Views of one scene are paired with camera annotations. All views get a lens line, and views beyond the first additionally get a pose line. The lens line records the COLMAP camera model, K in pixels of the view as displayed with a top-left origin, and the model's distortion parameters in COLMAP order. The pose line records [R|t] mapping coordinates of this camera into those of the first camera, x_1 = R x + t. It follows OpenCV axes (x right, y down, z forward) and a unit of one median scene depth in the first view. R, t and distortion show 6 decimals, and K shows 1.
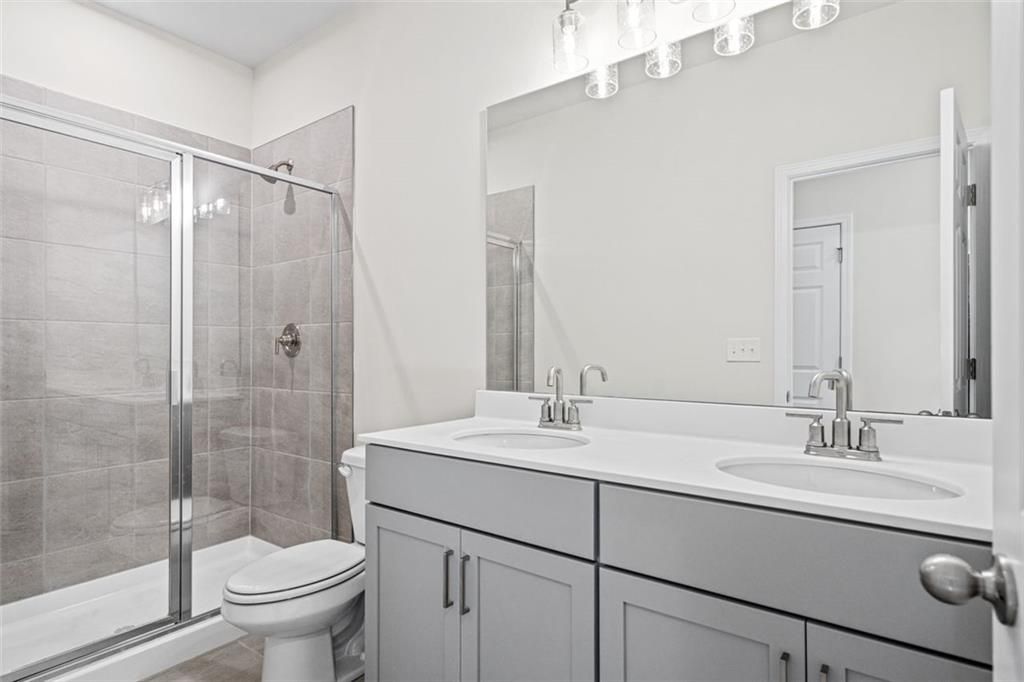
lens RADIAL K [[542.4, 0, 493.8], [0, 542.4, 348.3], [0, 0, 1]] dist [0.001903, 0.000413]
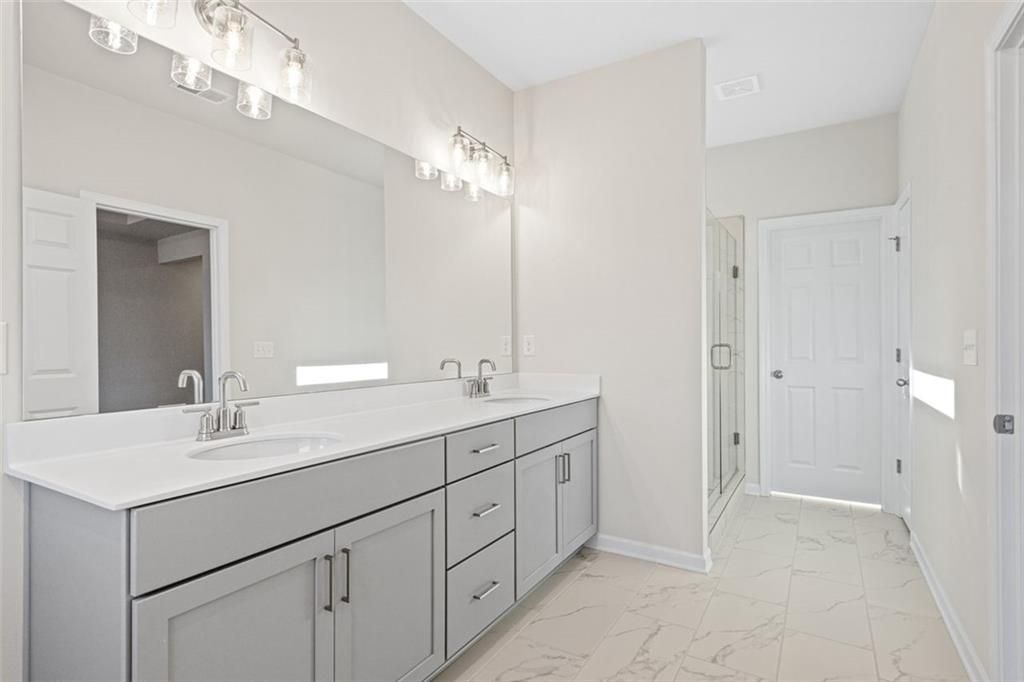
lens RADIAL K [[542.4, 0, 493.8], [0, 542.4, 348.3], [0, 0, 1]] dist [0.001903, 0.000413]
pose [[-0.118383, 0.004079, 0.992960, -0.885465], [0.001930, 0.999991, -0.003877, -0.003977], [-0.992966, 0.001457, -0.118389, 0.647603]]
